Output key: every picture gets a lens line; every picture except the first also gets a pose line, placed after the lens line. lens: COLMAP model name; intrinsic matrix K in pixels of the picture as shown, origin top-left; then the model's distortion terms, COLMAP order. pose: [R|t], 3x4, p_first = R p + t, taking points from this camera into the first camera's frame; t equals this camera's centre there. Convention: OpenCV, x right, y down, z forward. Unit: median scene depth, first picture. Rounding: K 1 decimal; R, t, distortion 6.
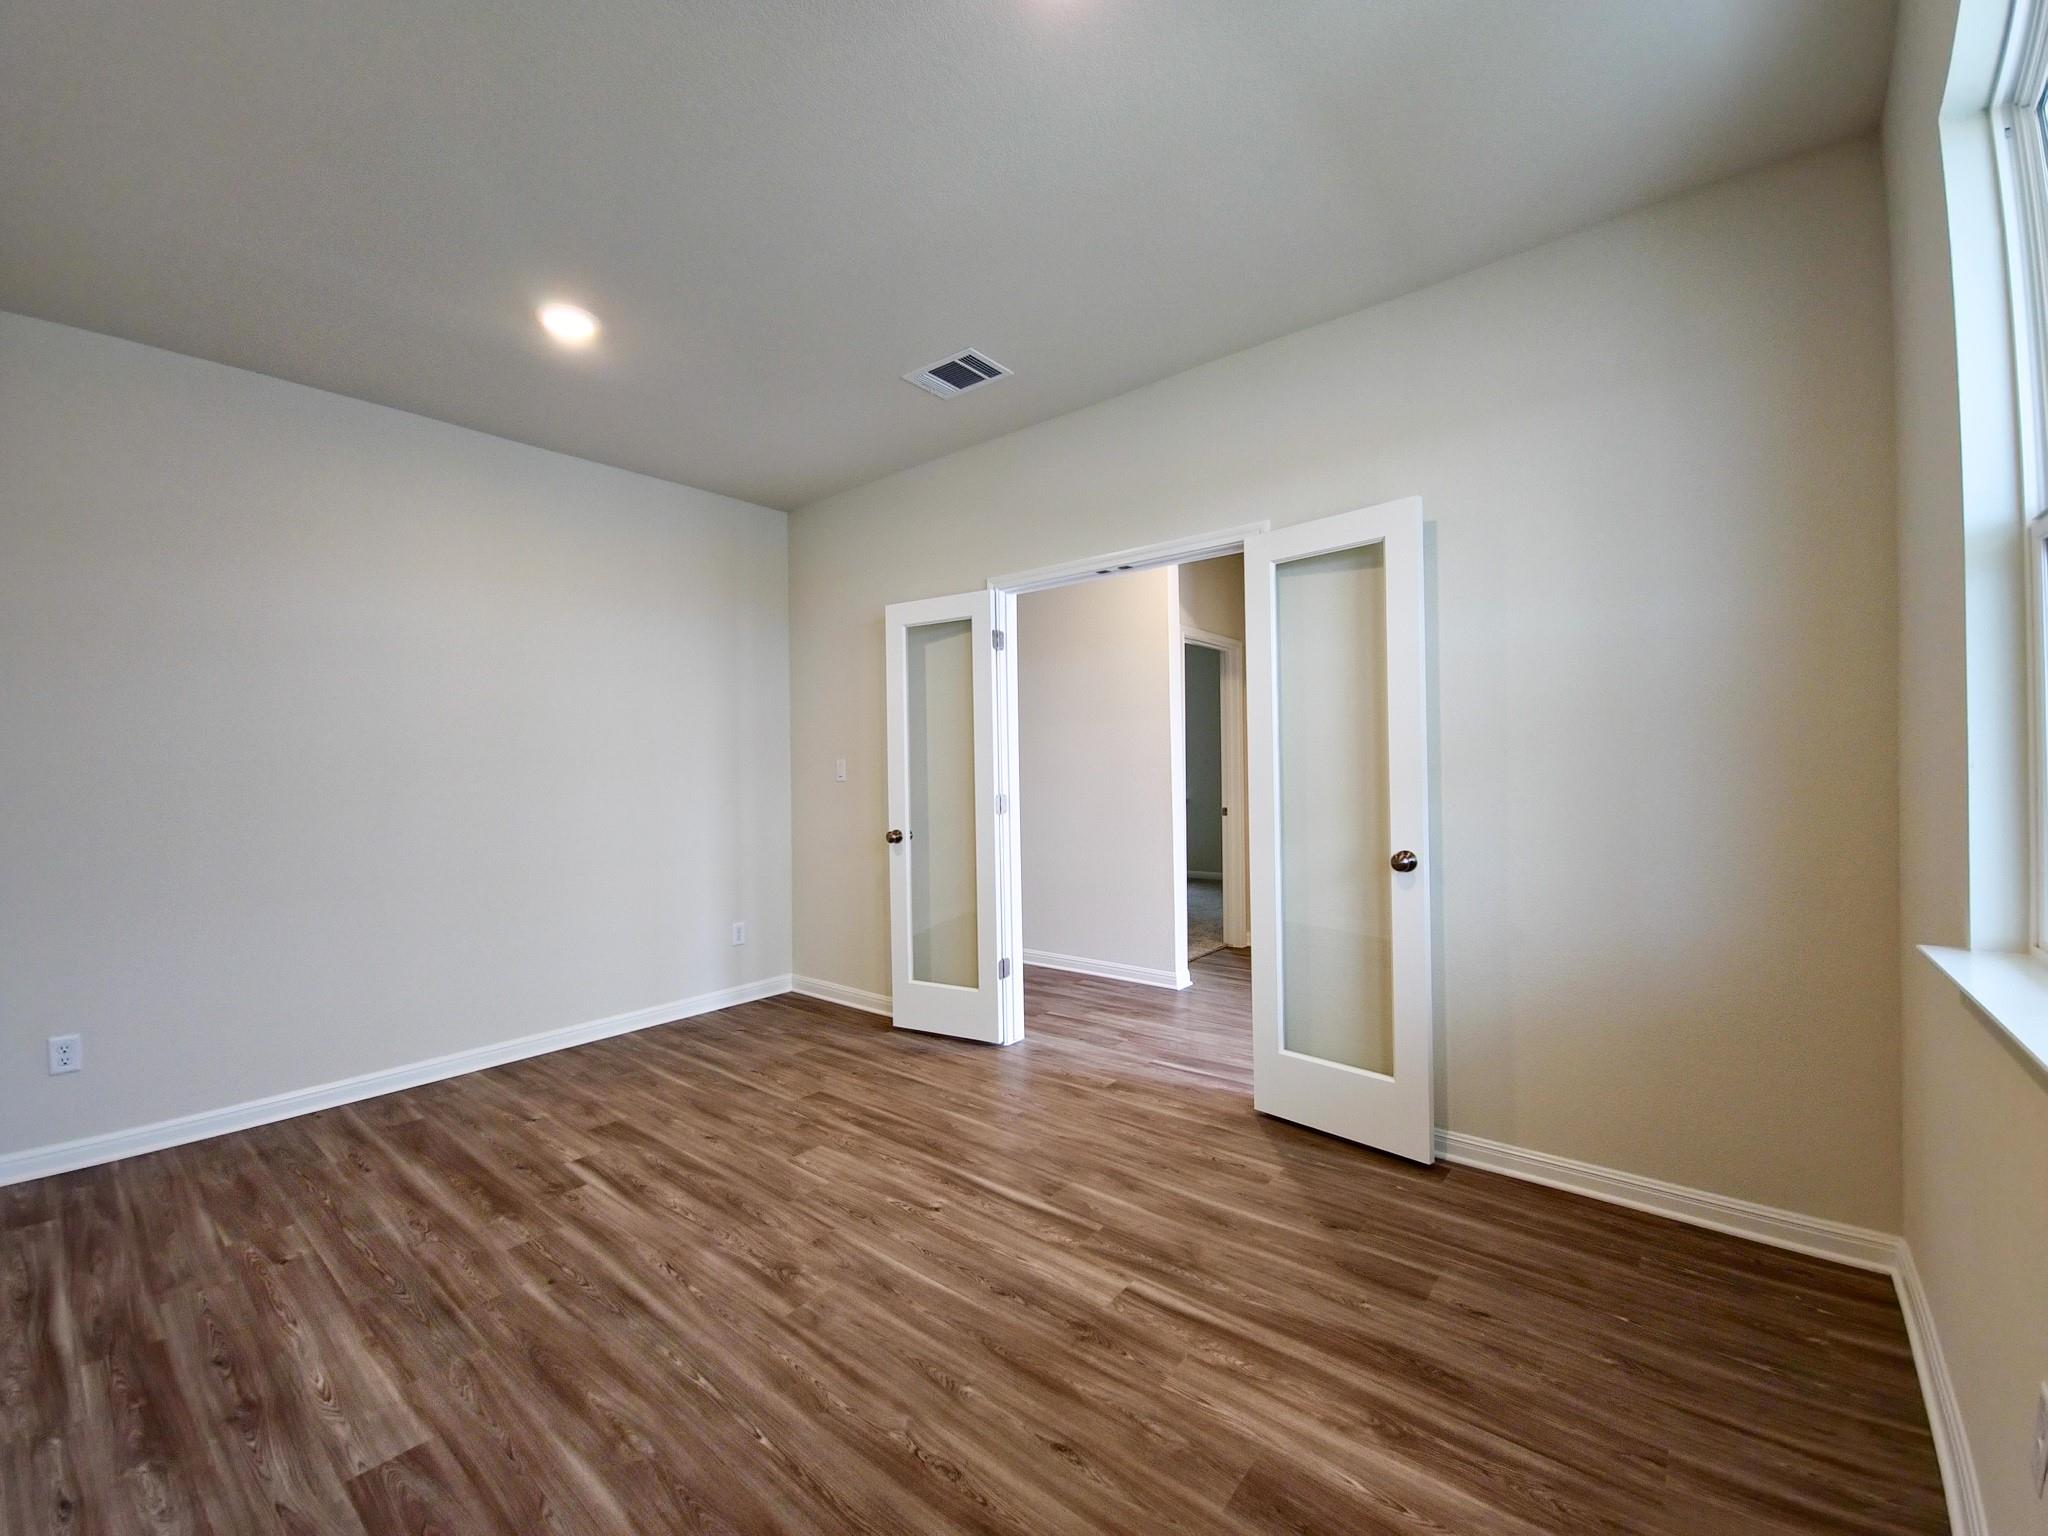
lens RADIAL K [[836.6, 0, 1025.8], [0, 836.6, 772.2], [0, 0, 1]] dist [0.010260, -0.007788]
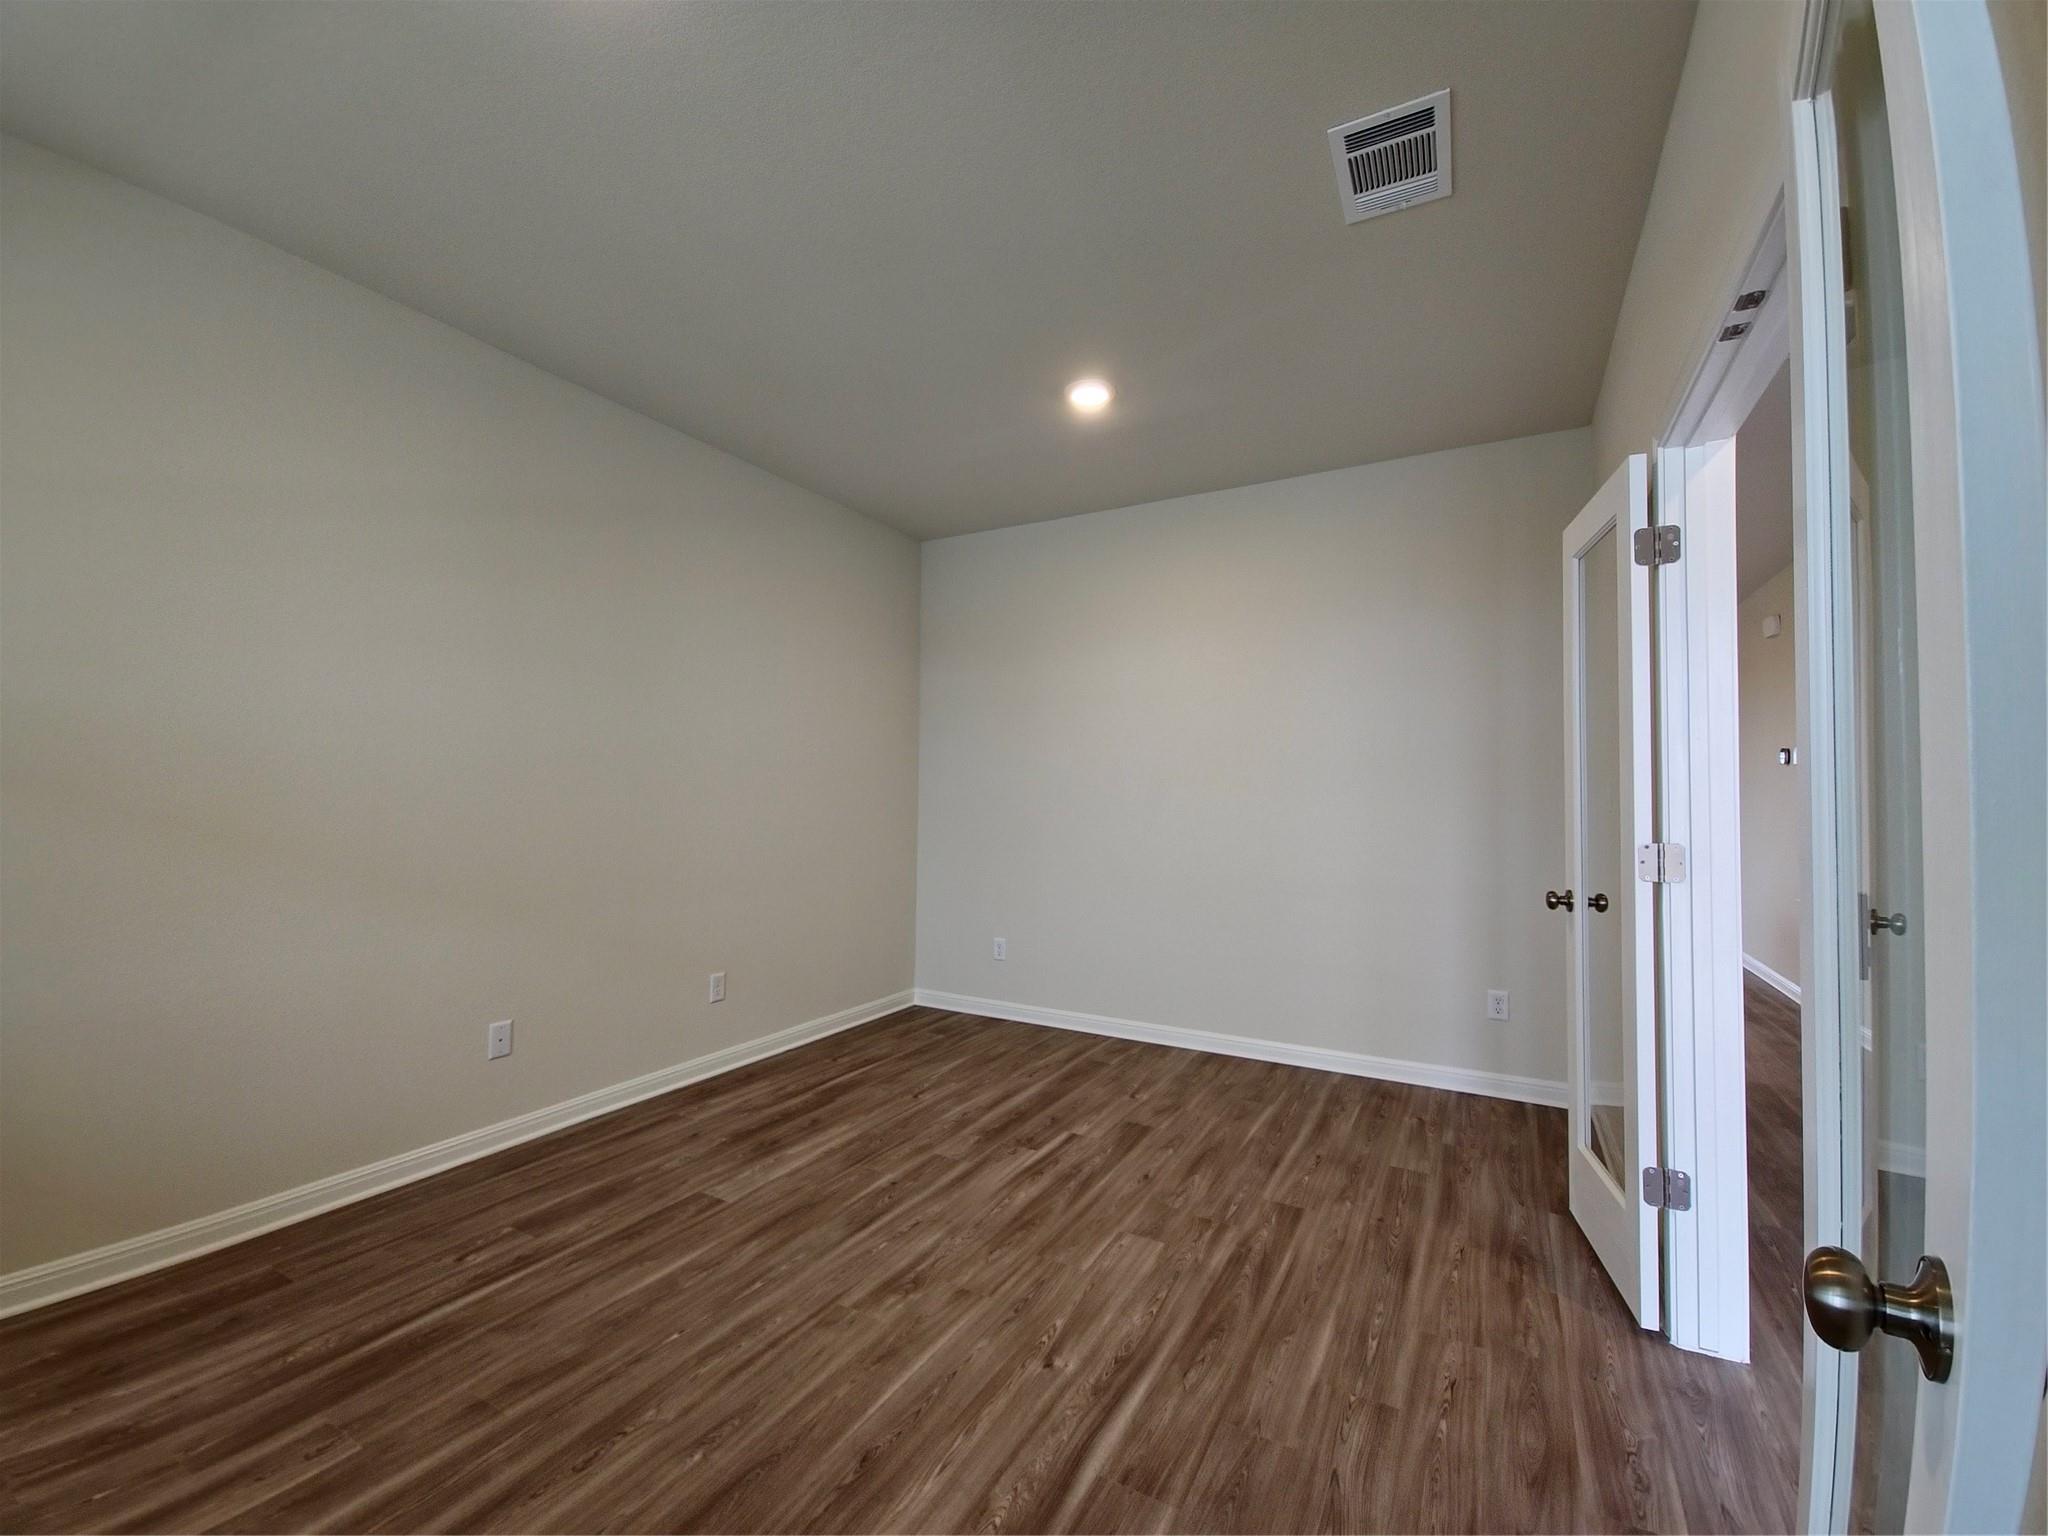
lens RADIAL K [[836.6, 0, 1025.8], [0, 836.6, 772.2], [0, 0, 1]] dist [0.010260, -0.007788]
pose [[0.180896, -0.009731, -0.983454, 0.572393], [-0.014463, 0.999817, -0.012554, -0.008221], [0.983396, 0.016495, 0.180723, 0.736289]]
